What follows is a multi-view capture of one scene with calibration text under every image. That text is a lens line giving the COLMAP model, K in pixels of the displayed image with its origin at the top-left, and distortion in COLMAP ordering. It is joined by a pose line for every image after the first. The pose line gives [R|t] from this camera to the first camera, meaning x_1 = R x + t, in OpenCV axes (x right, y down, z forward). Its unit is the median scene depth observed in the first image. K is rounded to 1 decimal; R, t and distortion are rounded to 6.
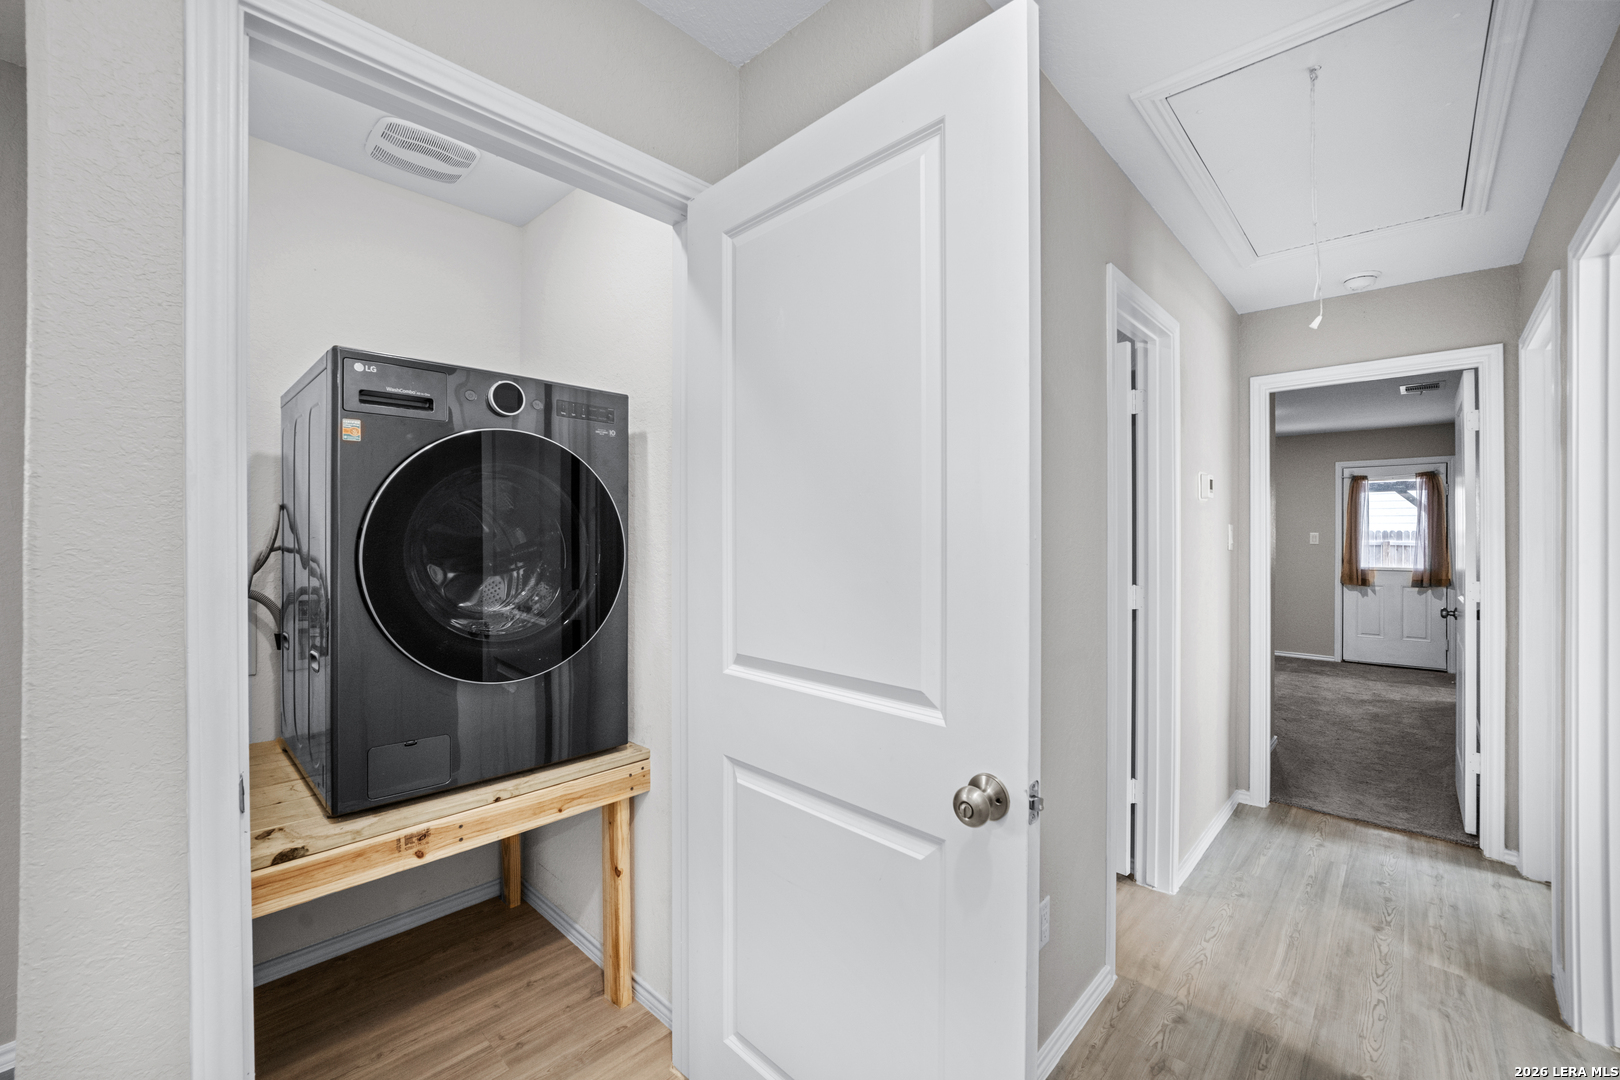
lens RADIAL K [[665.4, 0, 810.0], [0, 665.4, 540.0], [0, 0, 1]] dist [-0.000225, 0.000096]
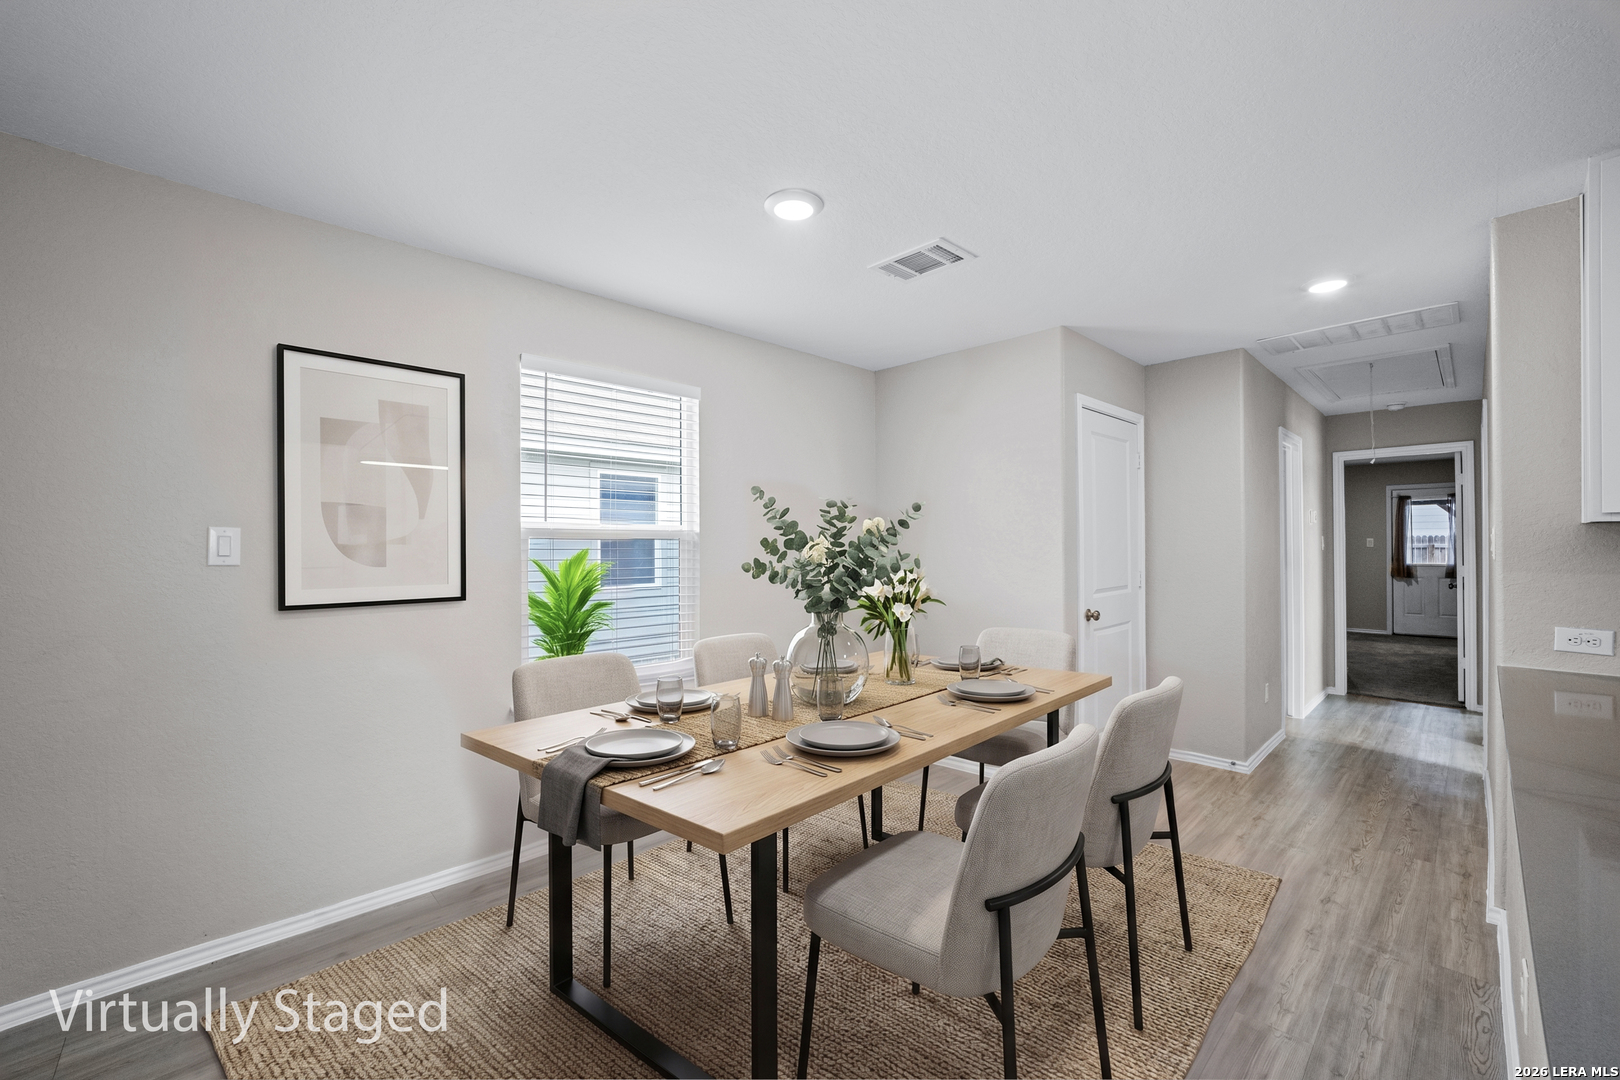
lens RADIAL K [[665.4, 0, 810.0], [0, 665.4, 540.0], [0, 0, 1]] dist [-0.000225, 0.000096]
pose [[0.998770, -0.005388, -0.049285, -0.319013], [0.005027, 0.999960, -0.007455, -0.003433], [0.049324, 0.007198, 0.998757, -0.414889]]
